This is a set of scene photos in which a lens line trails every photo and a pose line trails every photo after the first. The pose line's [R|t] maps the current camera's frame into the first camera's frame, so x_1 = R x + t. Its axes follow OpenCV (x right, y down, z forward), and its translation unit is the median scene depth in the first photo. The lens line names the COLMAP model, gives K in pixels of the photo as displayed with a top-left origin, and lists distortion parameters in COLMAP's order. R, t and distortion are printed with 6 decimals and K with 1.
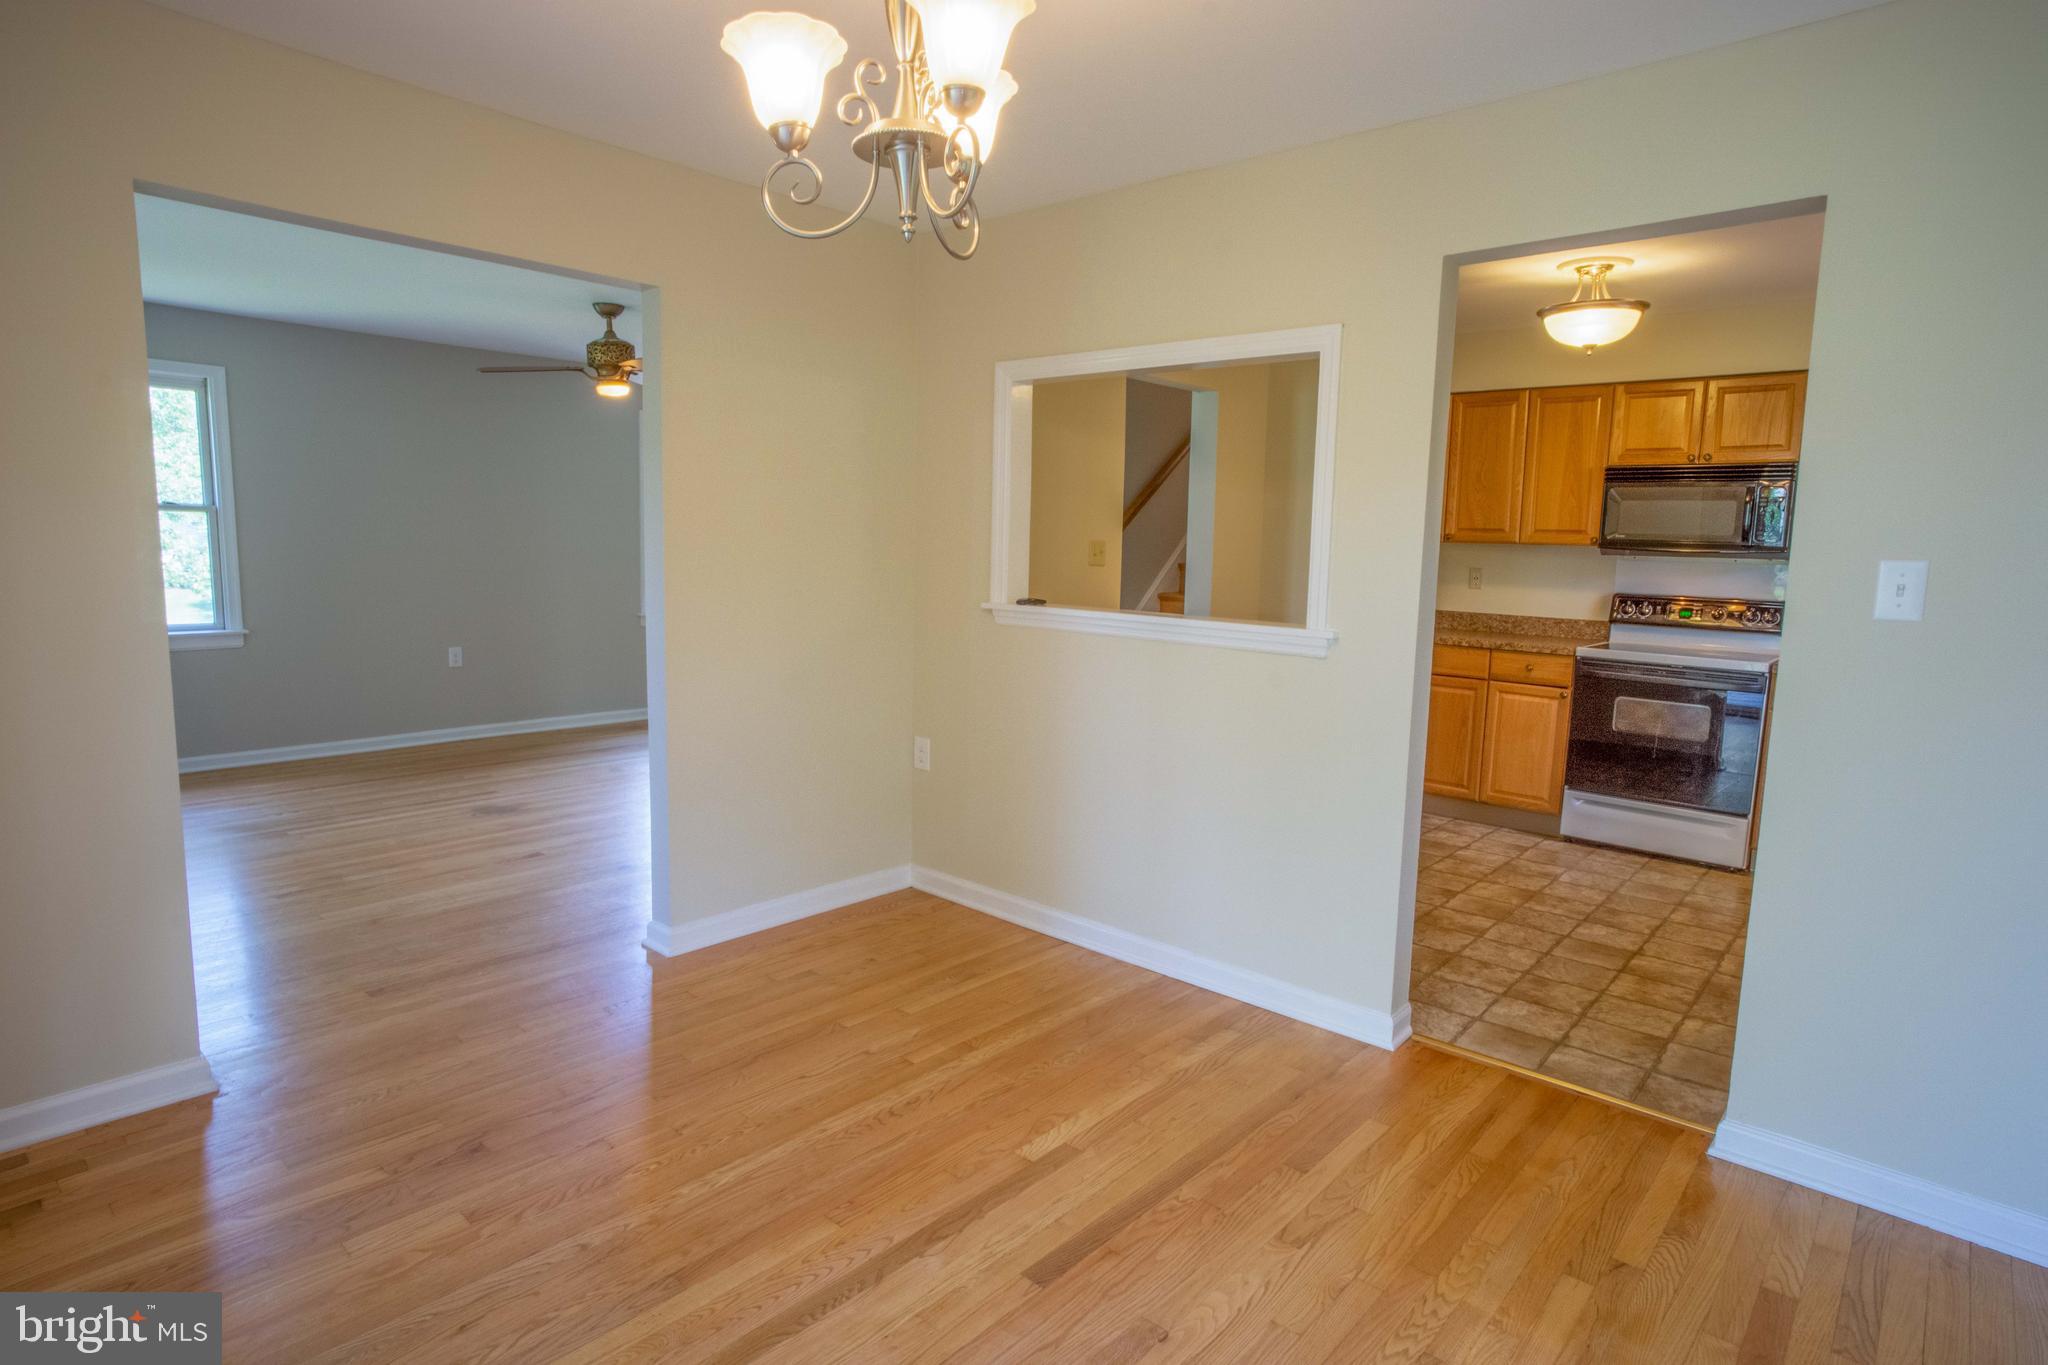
lens RADIAL K [[1085.5, 0, 1024.0], [0, 1085.5, 682.5], [0, 0, 1]] dist [-0.032724, 0.000161]
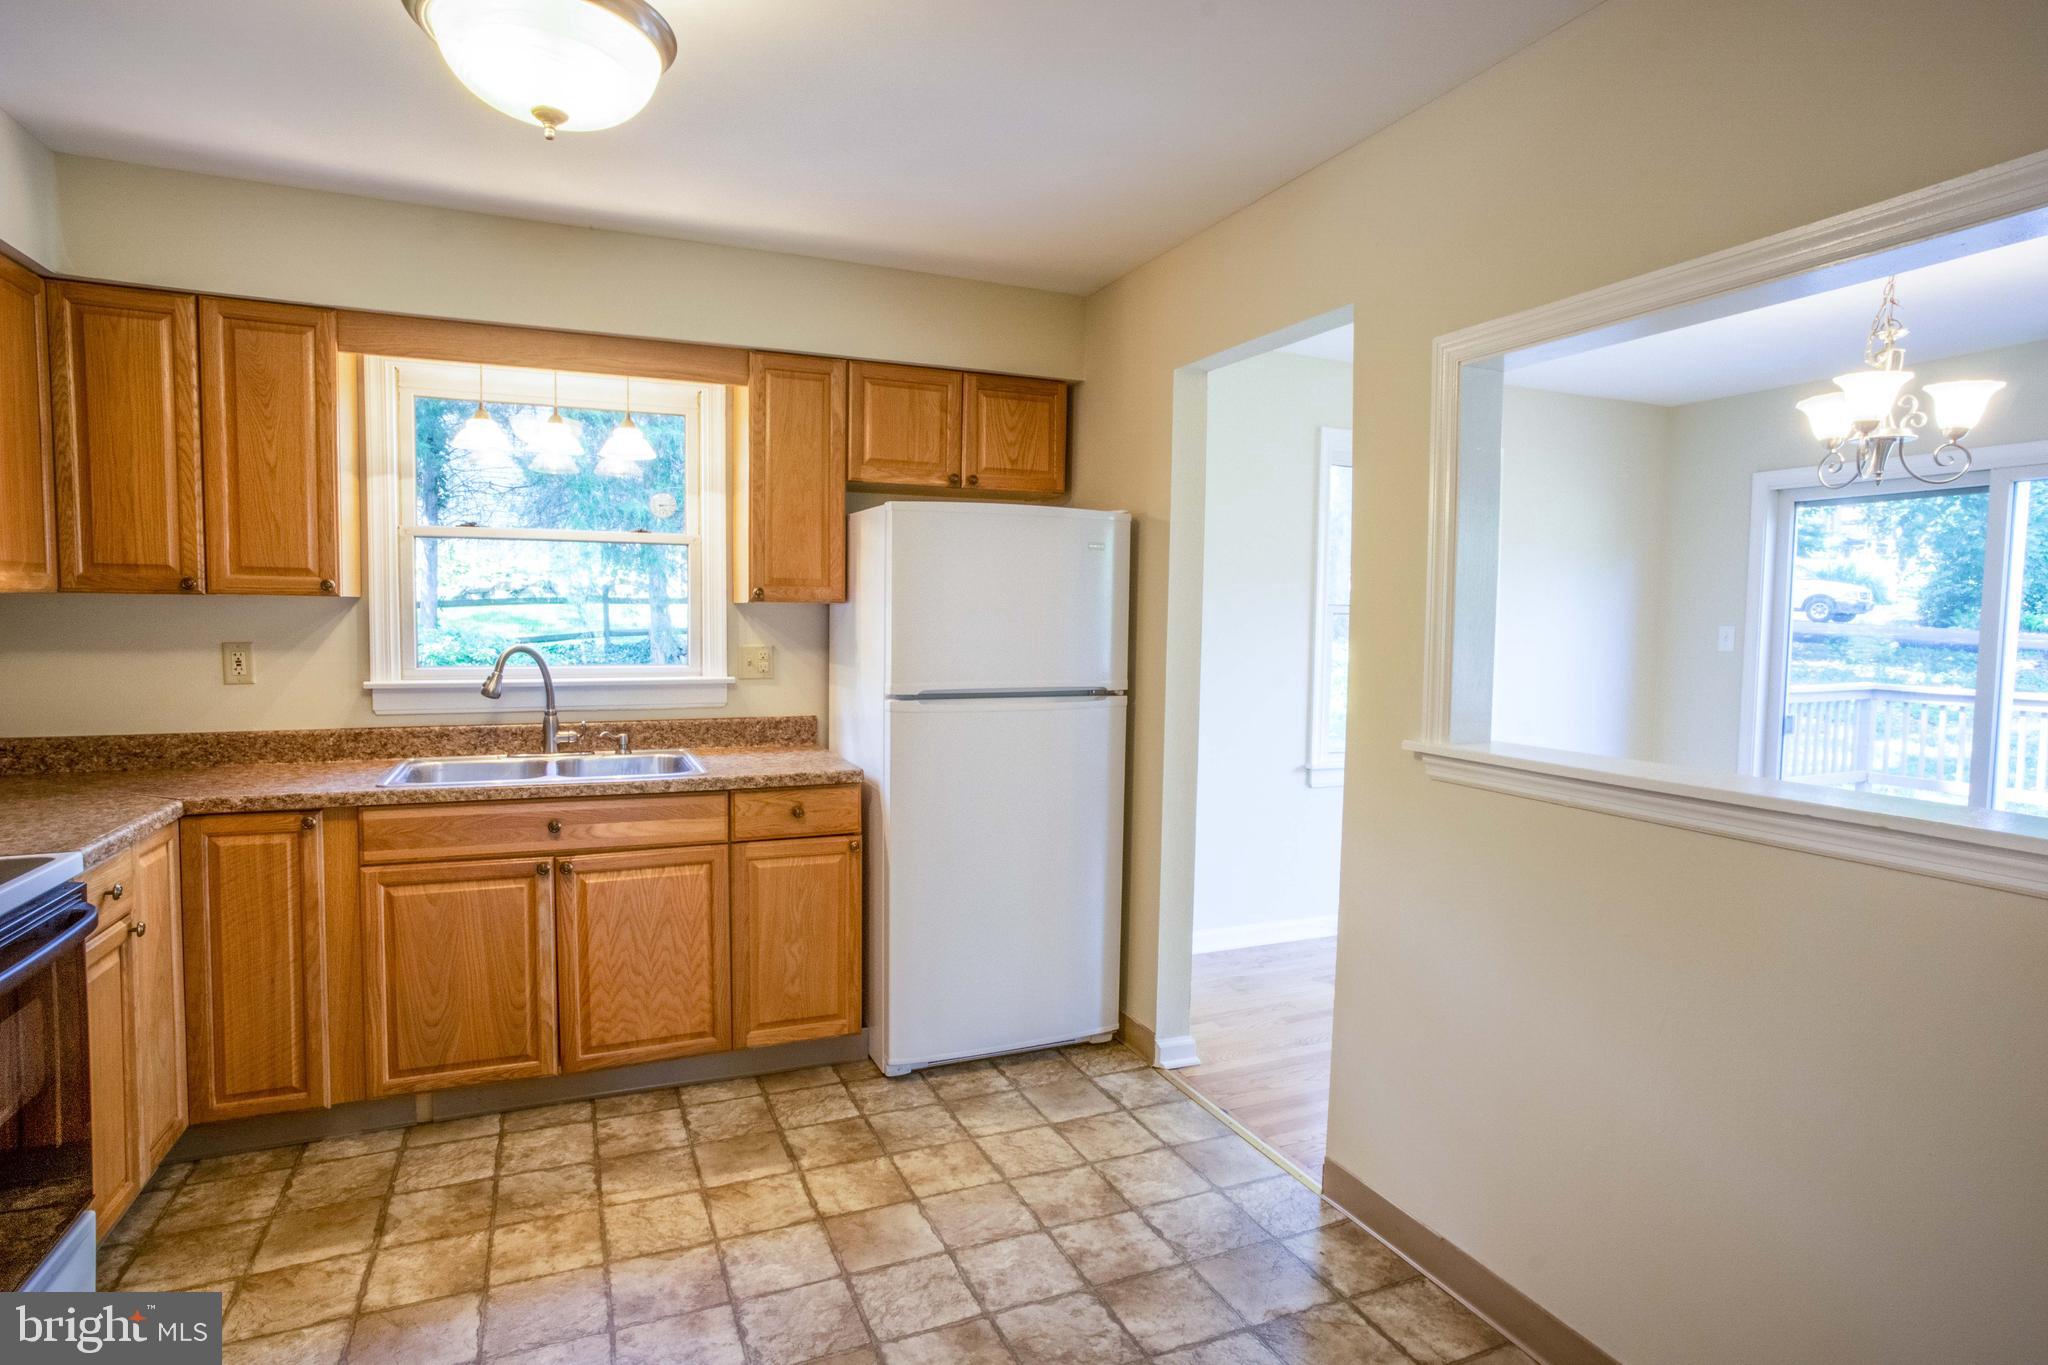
lens RADIAL K [[1095.5, 0, 1024.0], [0, 1095.5, 682.5], [0, 0, 1]] dist [-0.058554, 0.042326]
pose [[-0.908895, -0.062330, 0.412341, 0.219420], [0.018636, 0.981709, 0.189475, -0.211618], [-0.416609, 0.179897, -0.891109, 1.598305]]
